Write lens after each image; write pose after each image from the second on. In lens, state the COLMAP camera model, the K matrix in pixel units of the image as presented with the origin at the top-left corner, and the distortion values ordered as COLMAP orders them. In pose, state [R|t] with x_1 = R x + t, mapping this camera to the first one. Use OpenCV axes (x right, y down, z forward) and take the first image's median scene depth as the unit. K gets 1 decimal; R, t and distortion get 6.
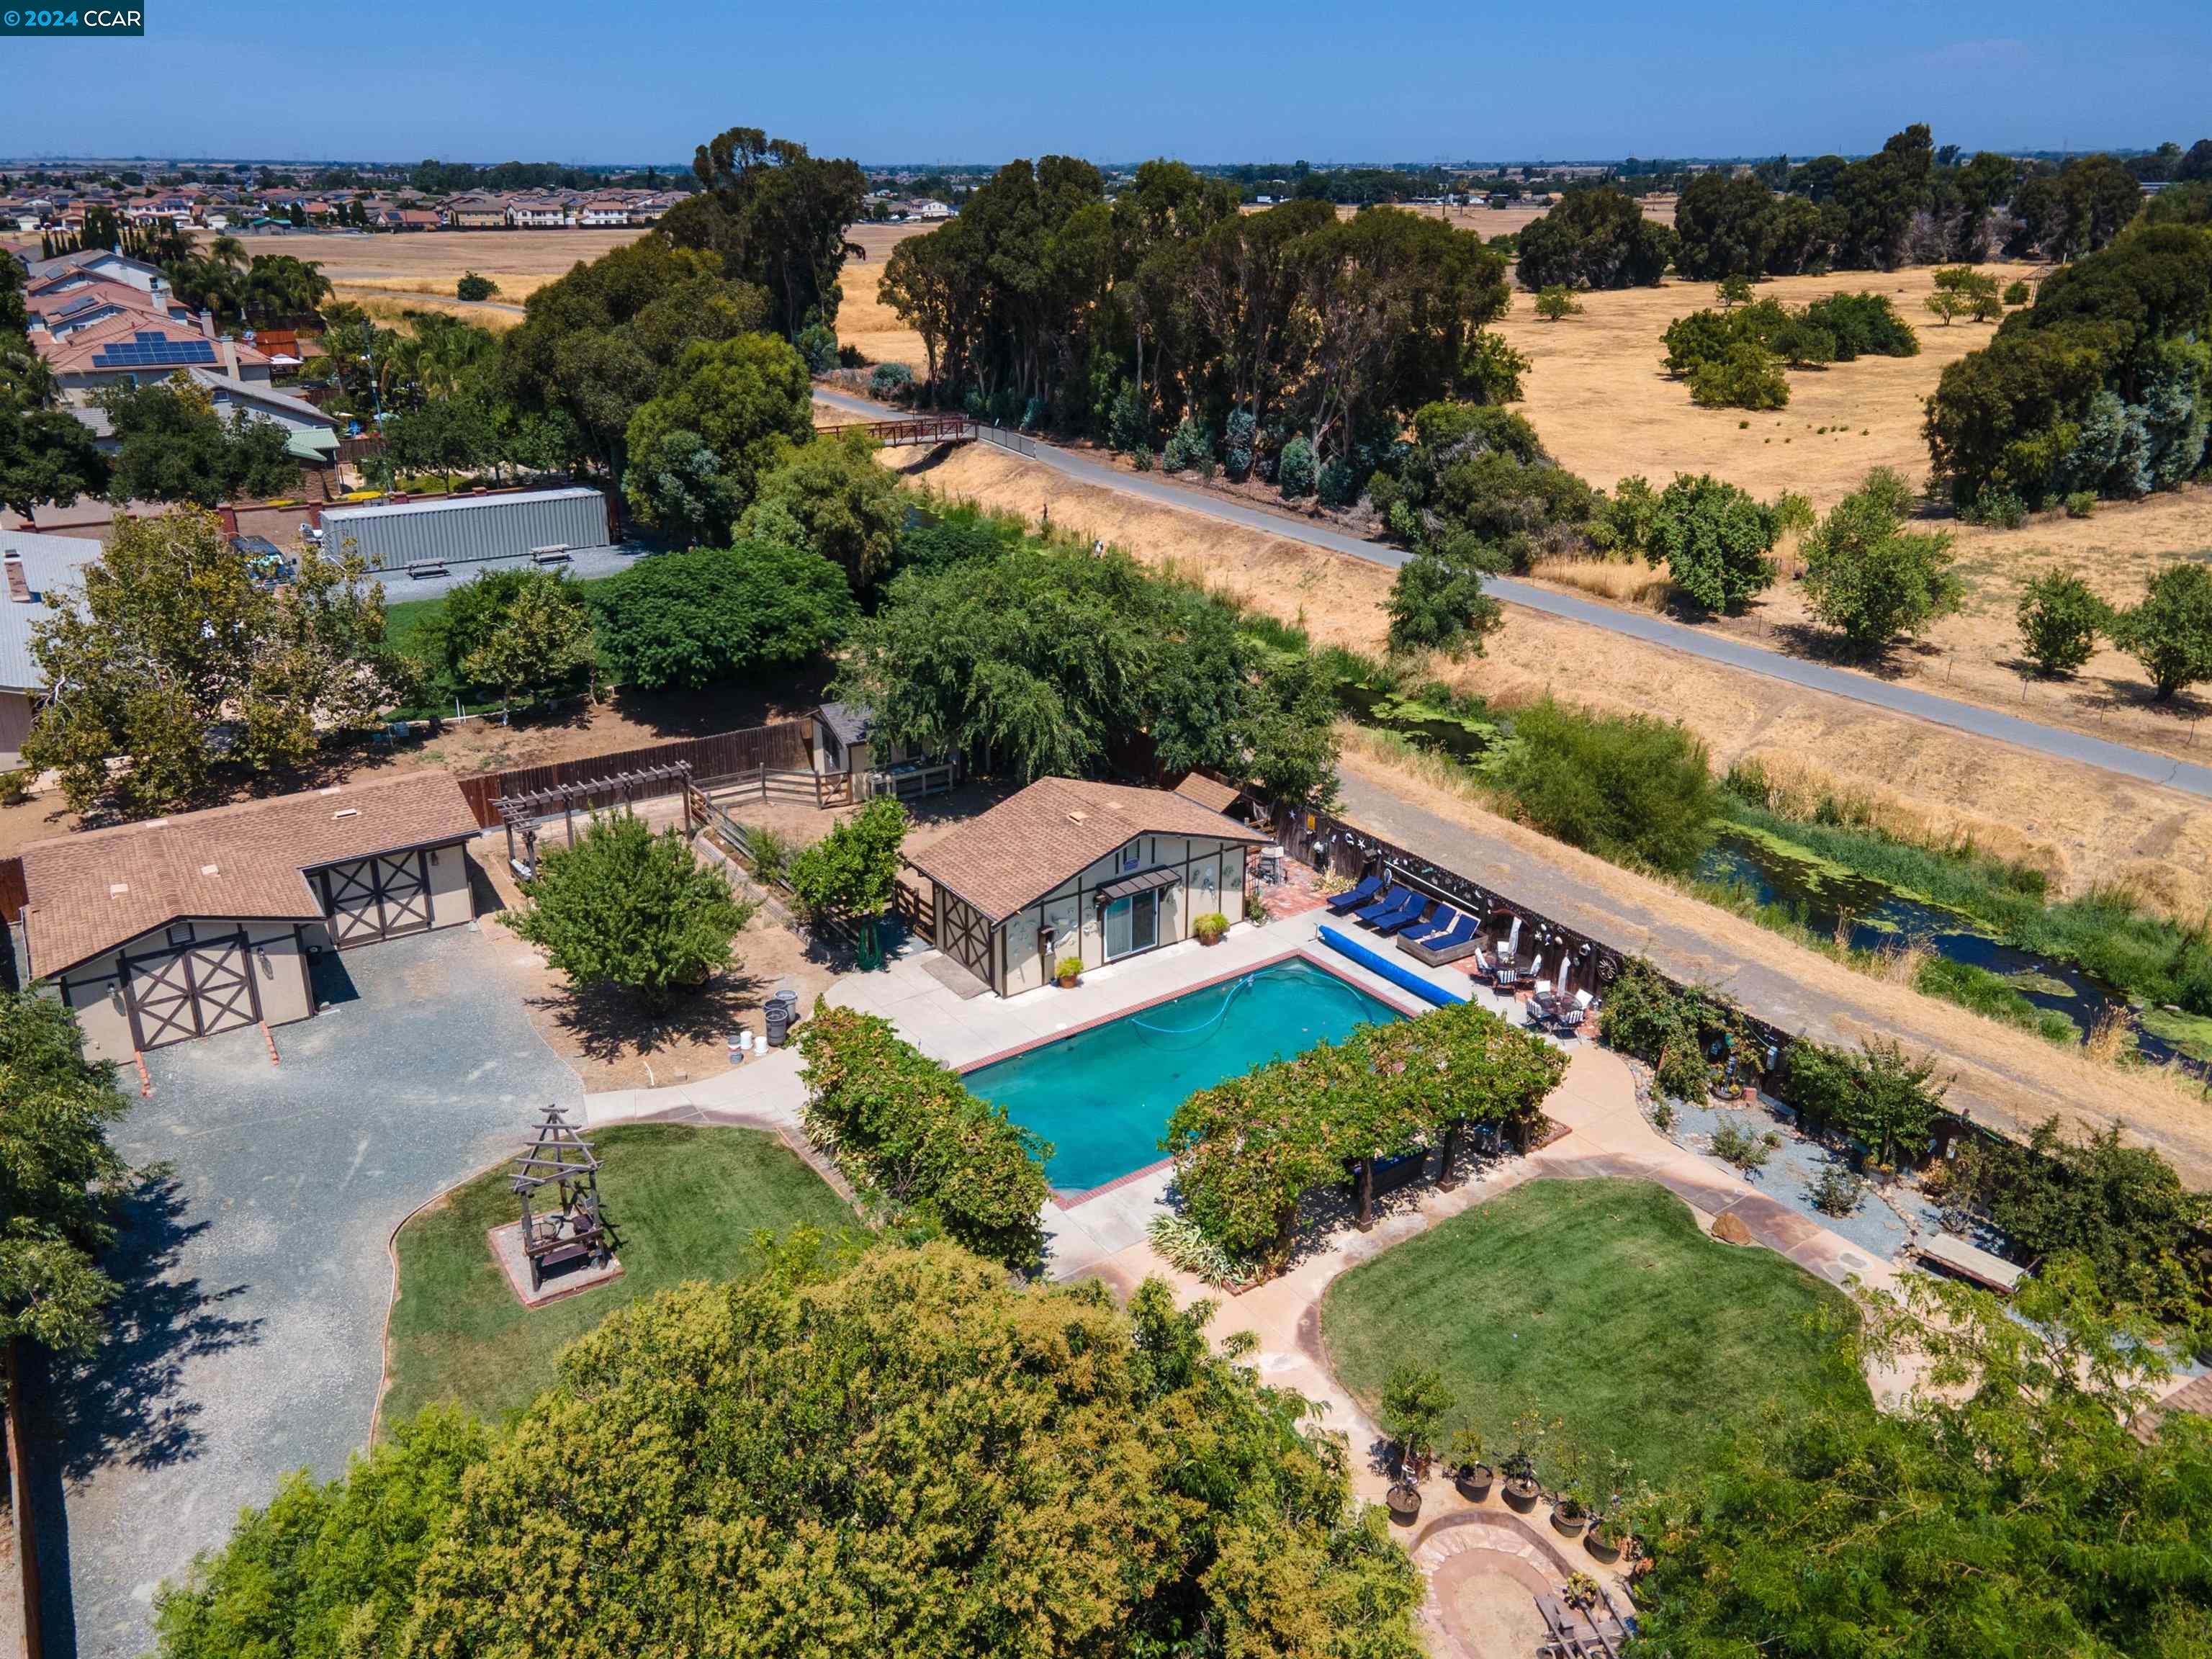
lens RADIAL K [[1627.3, 0, 1068.5], [0, 1627.3, 825.0], [0, 0, 1]] dist [0.028343, 0.002205]
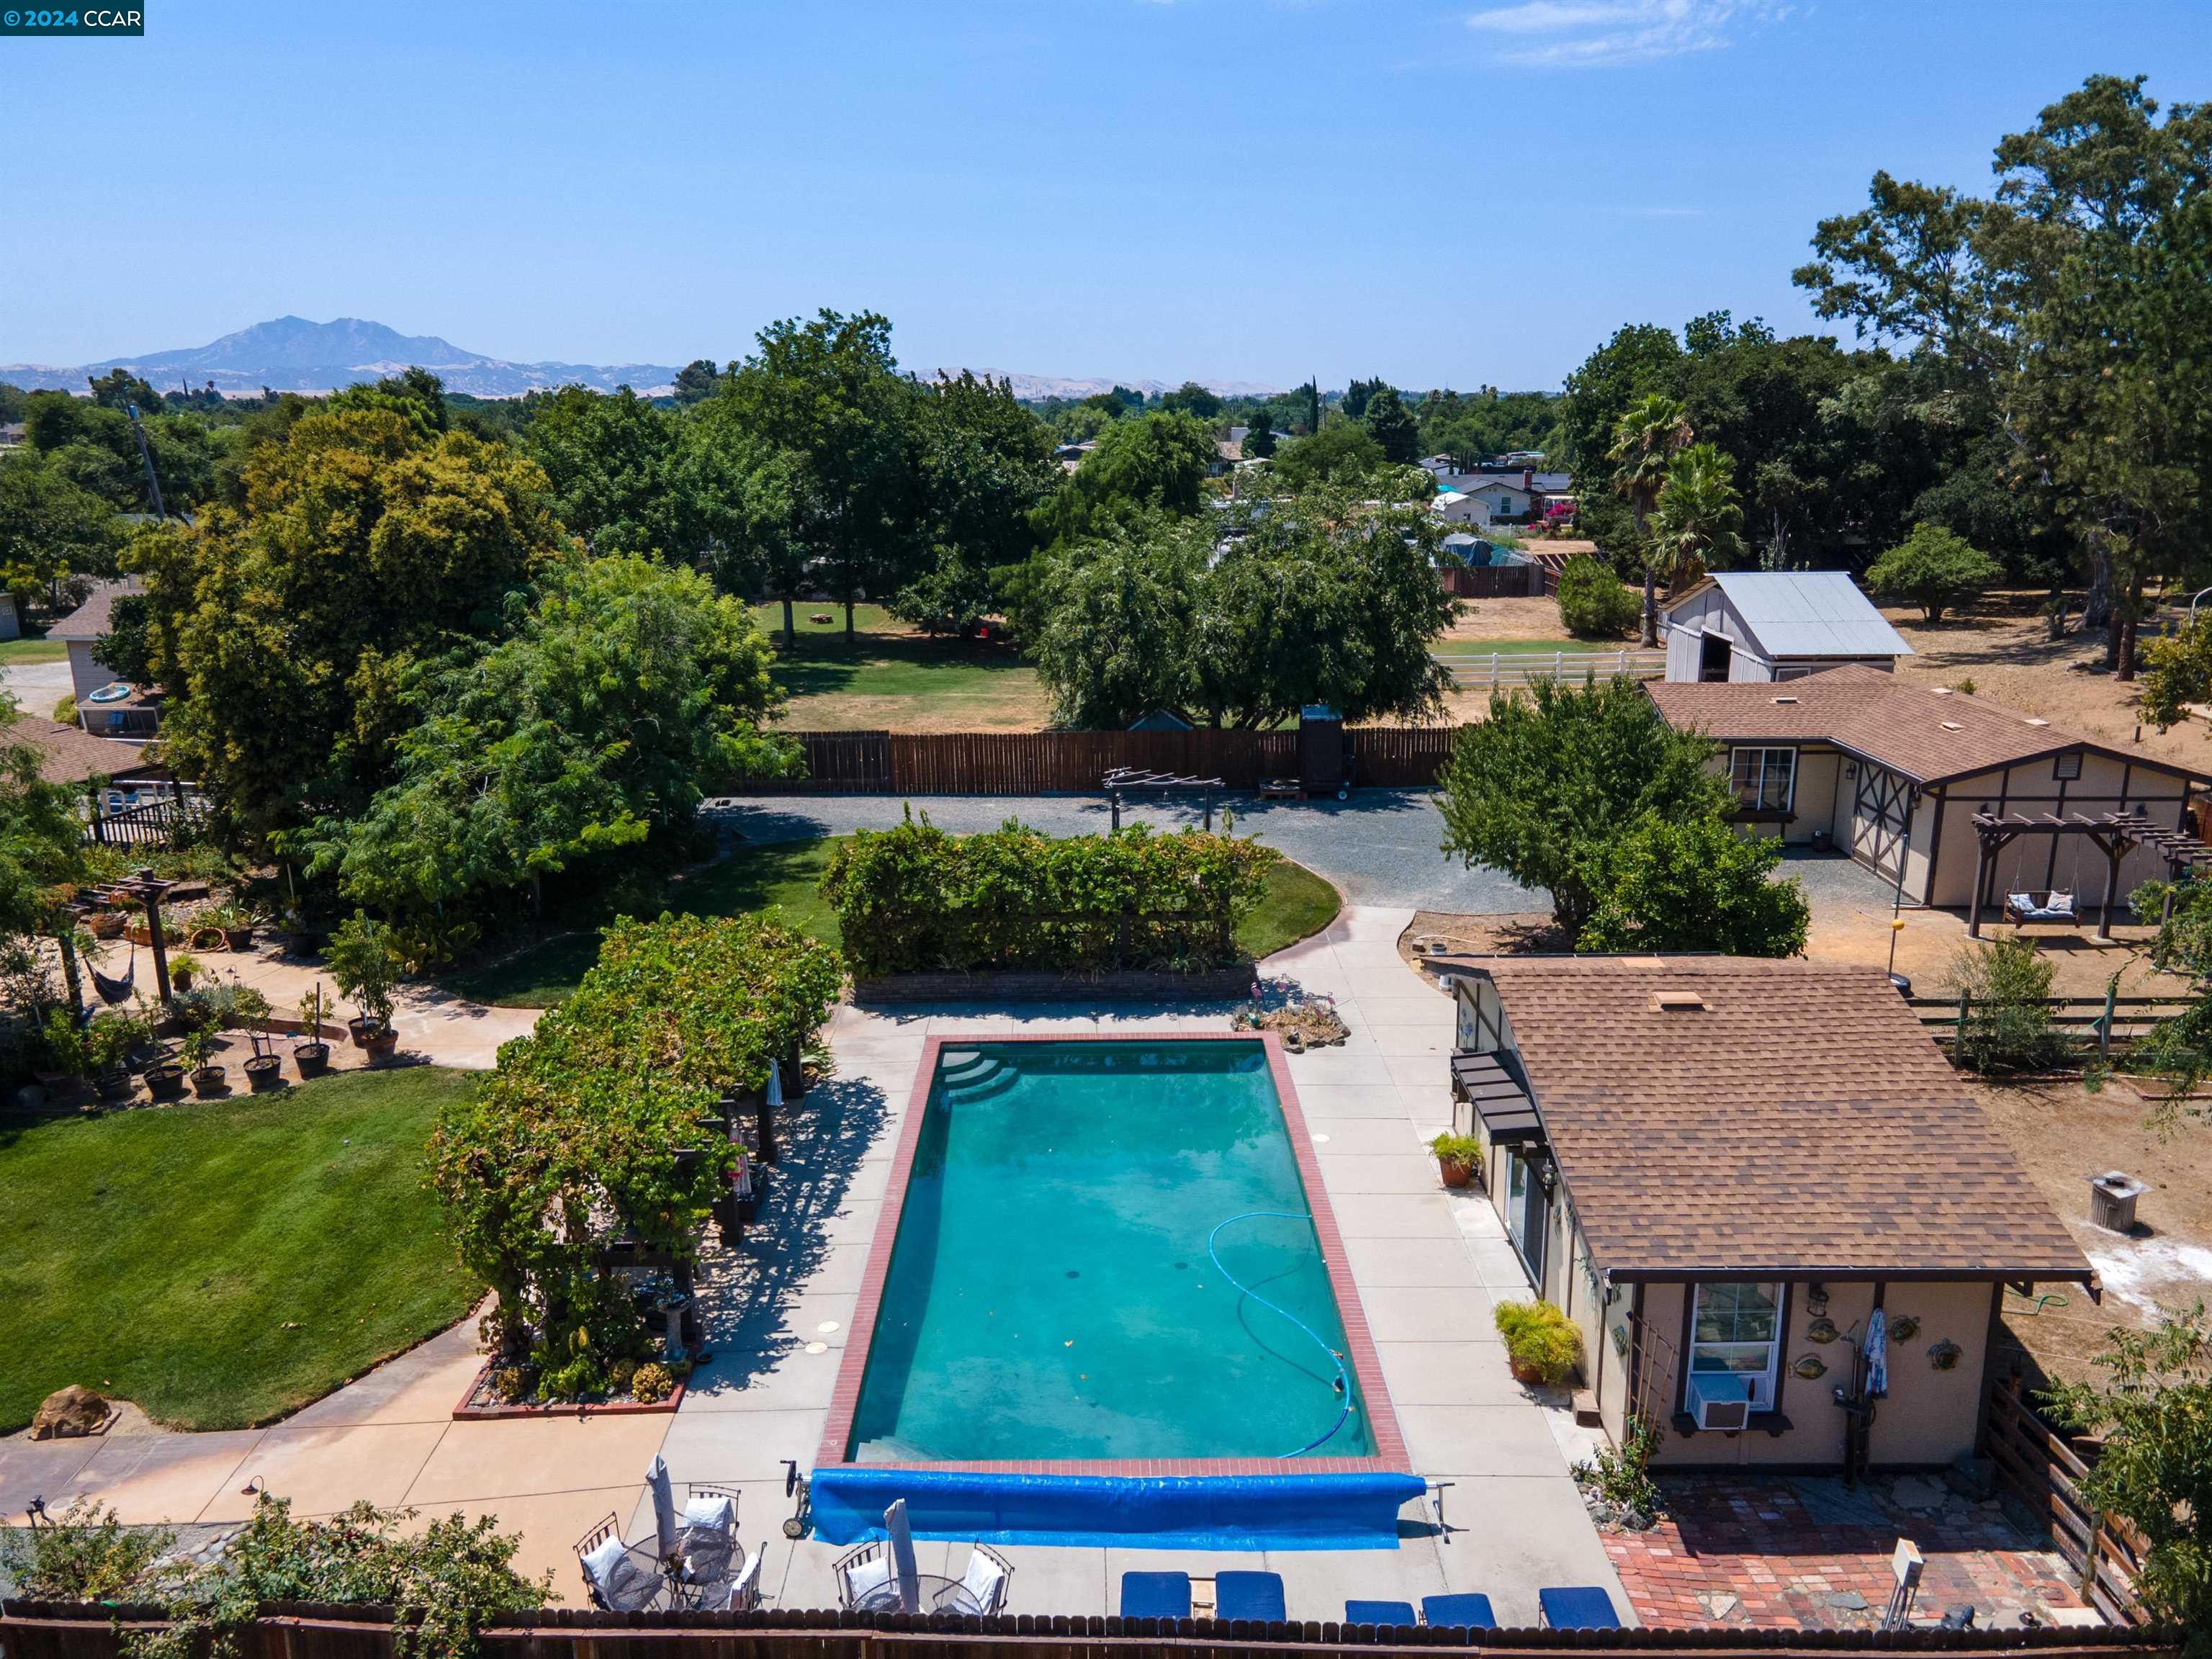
lens RADIAL K [[1629.0, 0, 1091.0], [0, 1629.0, 766.9], [0, 0, 1]] dist [0.036610, 0.002911]
pose [[-0.571558, 0.185233, -0.799381, 0.529763], [-0.296786, 0.861569, 0.411845, -0.229998], [0.765009, 0.472639, -0.437462, 1.201399]]
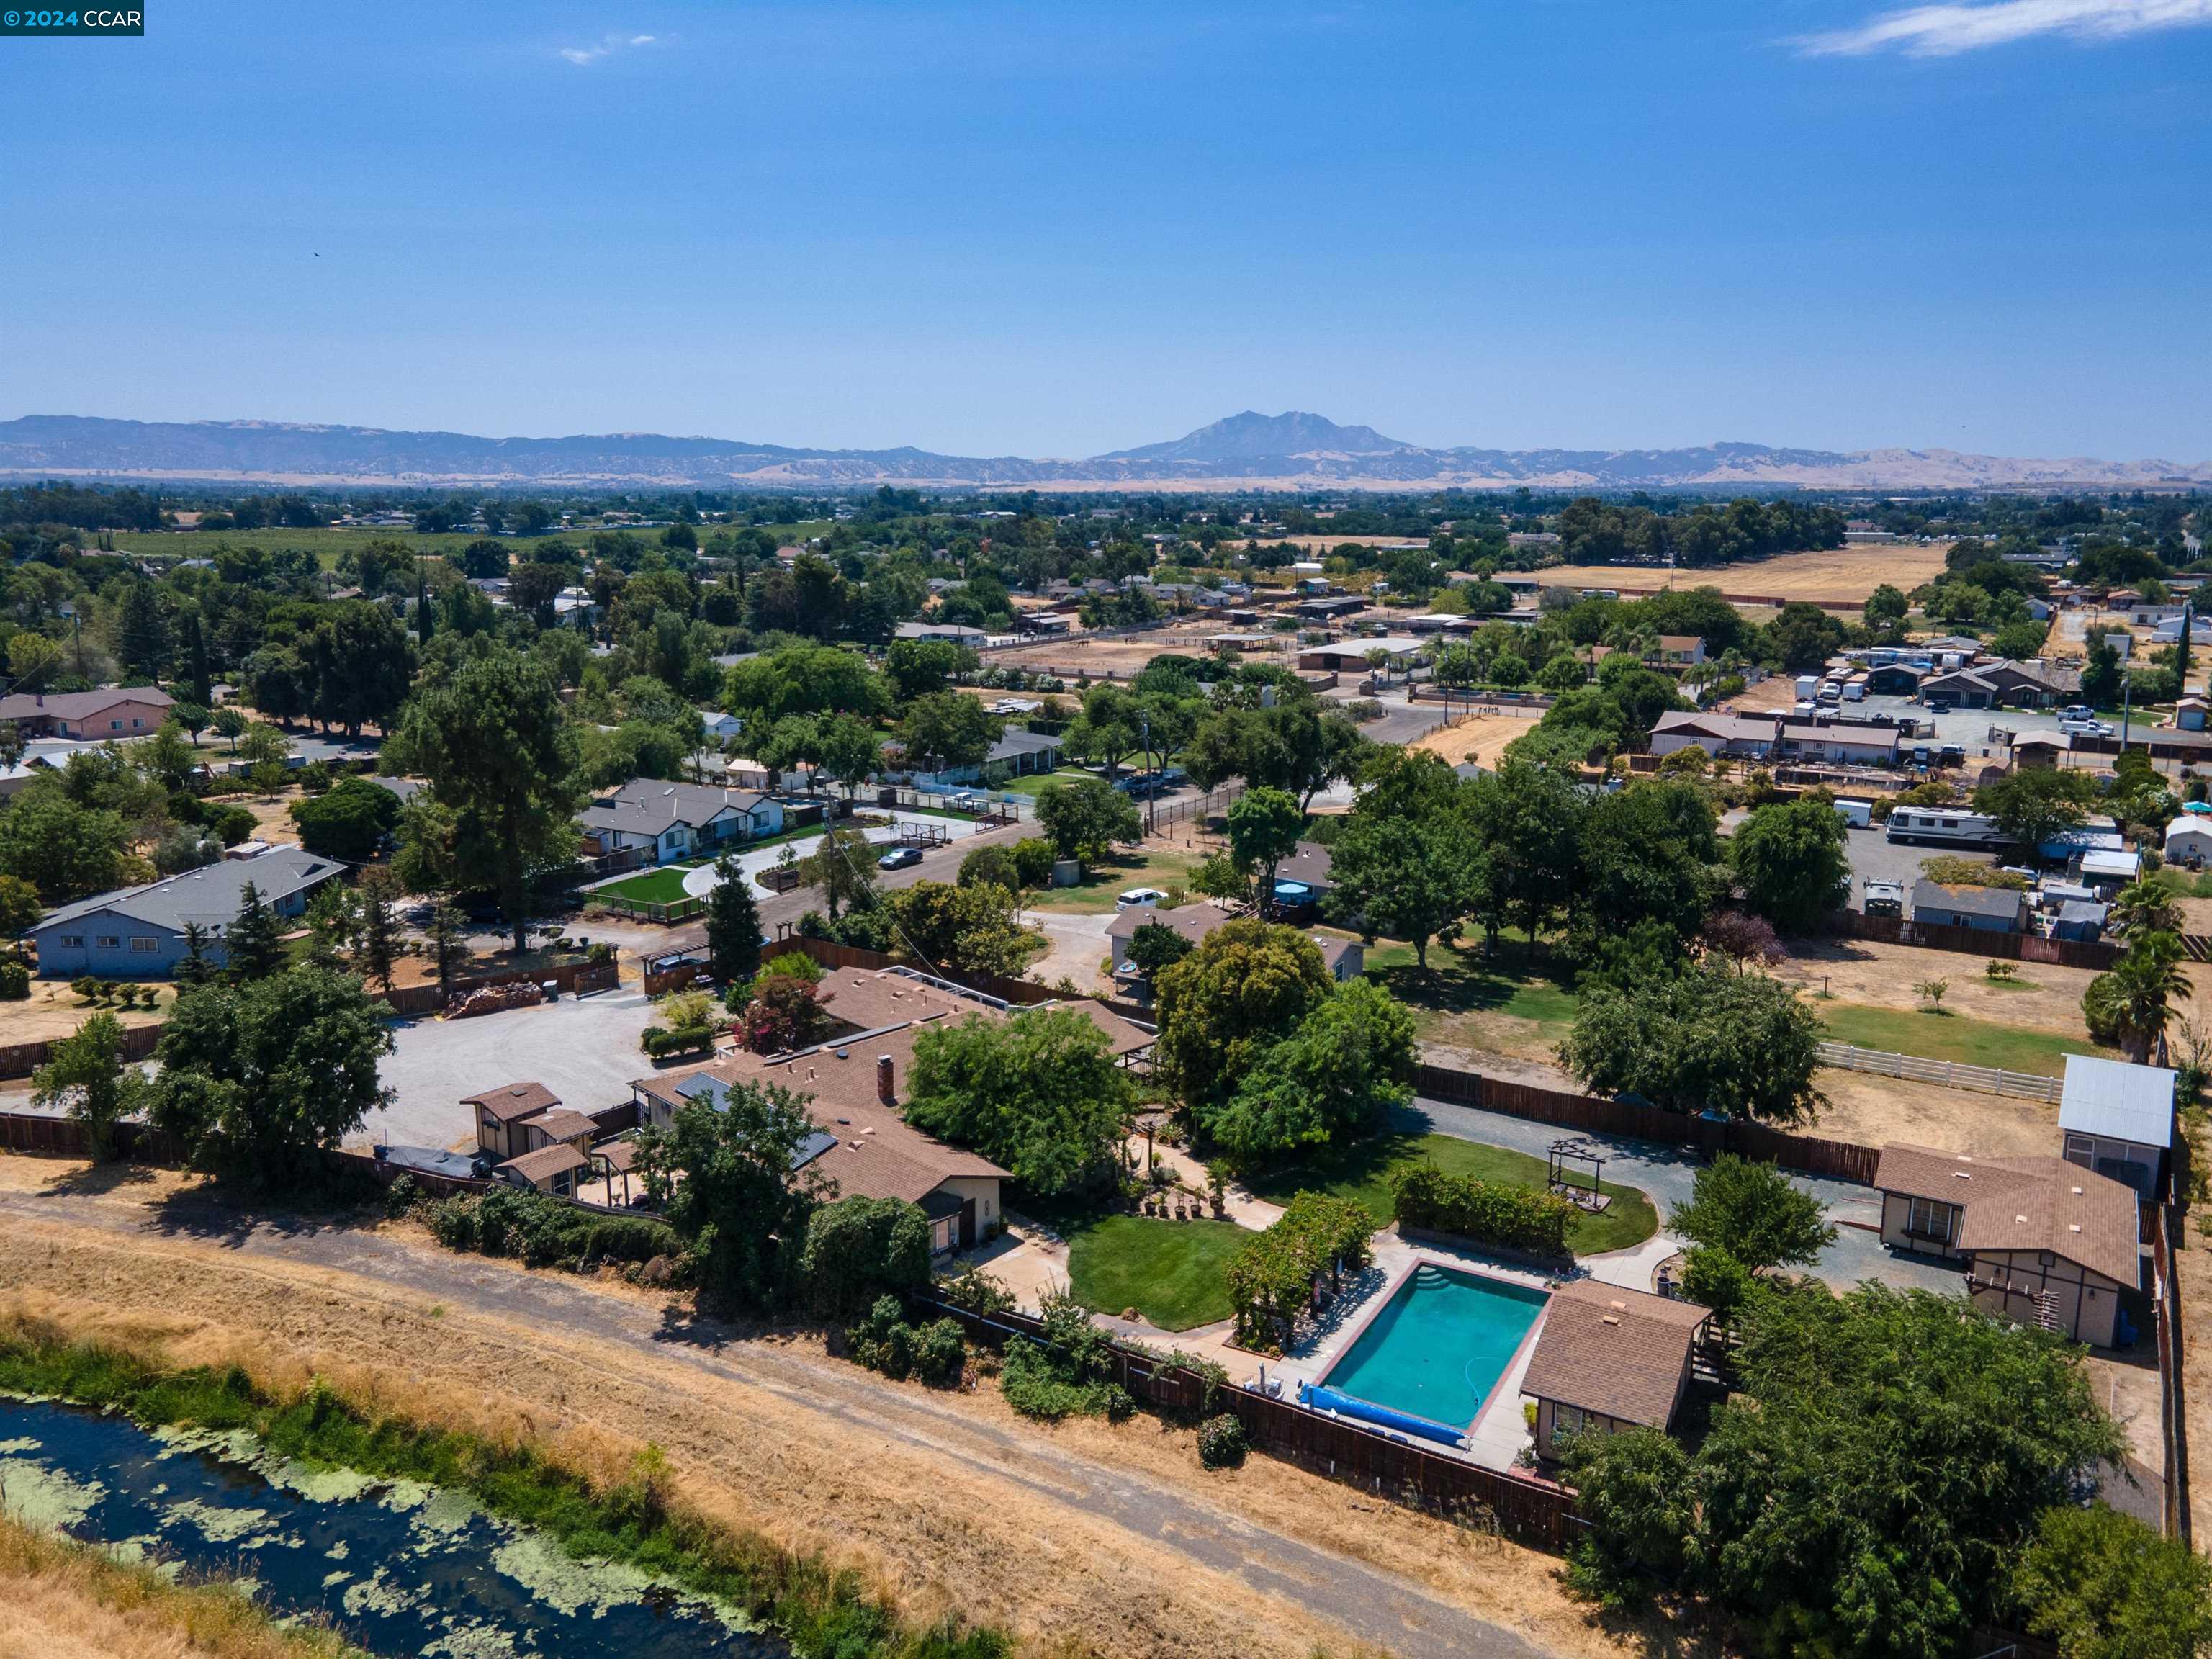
lens RADIAL K [[1603.1, 0, 1098.5], [0, 1603.1, 816.4], [0, 0, 1]] dist [0.022217, 0.029964]
pose [[-0.907361, 0.085258, -0.411614, 1.030079], [-0.155589, 0.841548, 0.517290, -1.095200], [0.390497, 0.533412, -0.750323, 1.831998]]
